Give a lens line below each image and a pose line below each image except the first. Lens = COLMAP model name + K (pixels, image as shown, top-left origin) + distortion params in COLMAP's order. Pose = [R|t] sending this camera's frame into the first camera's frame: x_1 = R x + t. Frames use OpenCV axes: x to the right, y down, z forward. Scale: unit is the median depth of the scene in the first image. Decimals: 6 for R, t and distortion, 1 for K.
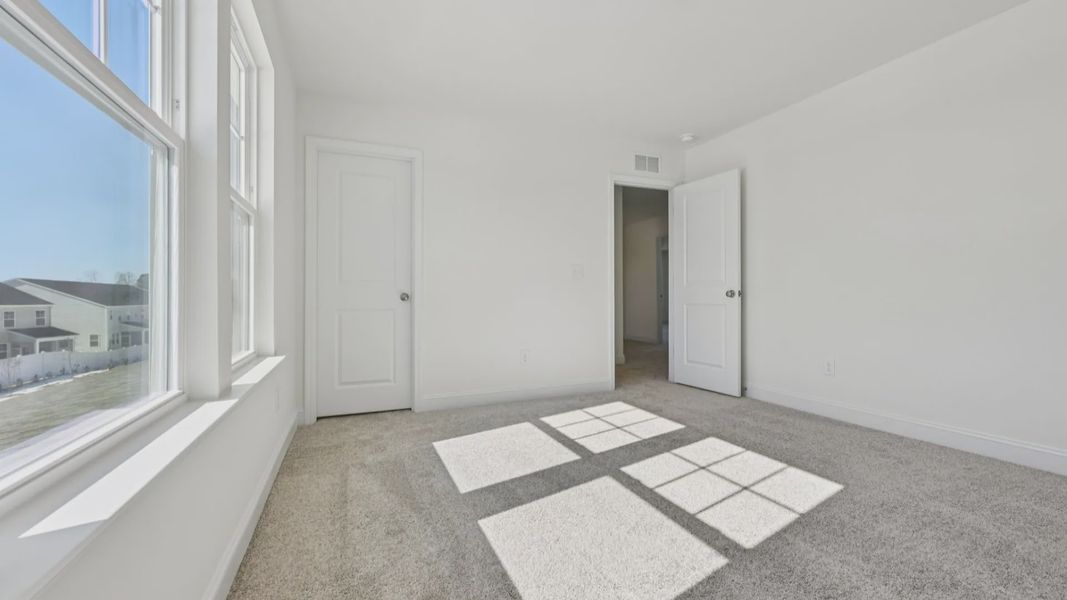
lens RADIAL K [[427.3, 0, 544.1], [0, 427.3, 298.9], [0, 0, 1]] dist [-0.003459, 0.000350]
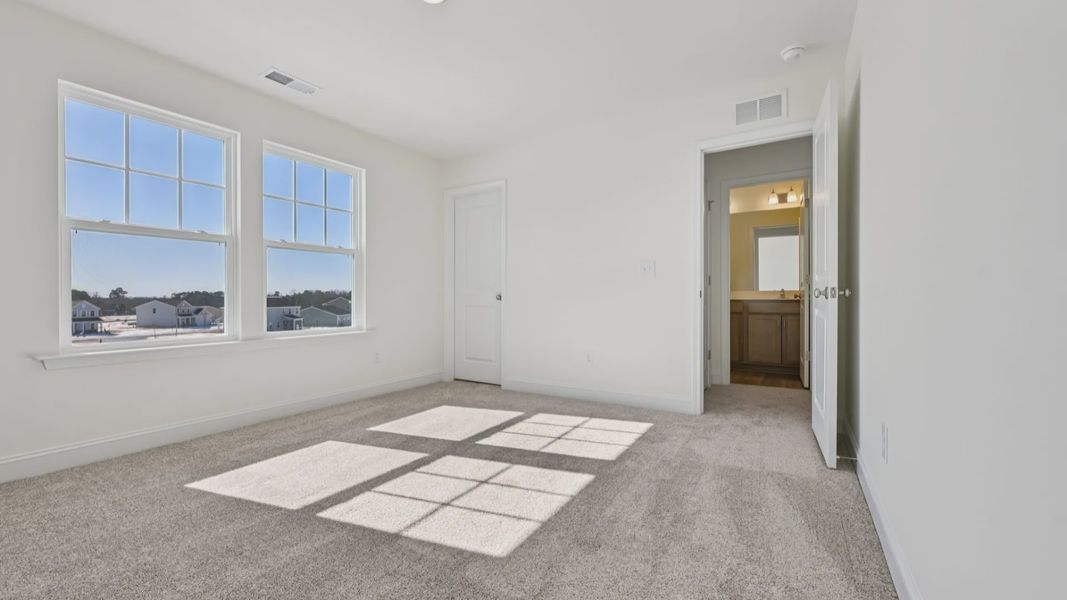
lens RADIAL K [[427.3, 0, 534.1], [0, 427.3, 299.2], [0, 0, 1]] dist [-0.003459, 0.000350]
pose [[0.561373, 0.005660, -0.827544, 0.997345], [-0.003458, 0.999984, 0.004494, -0.004942], [0.827556, 0.000339, 0.561383, 0.470675]]
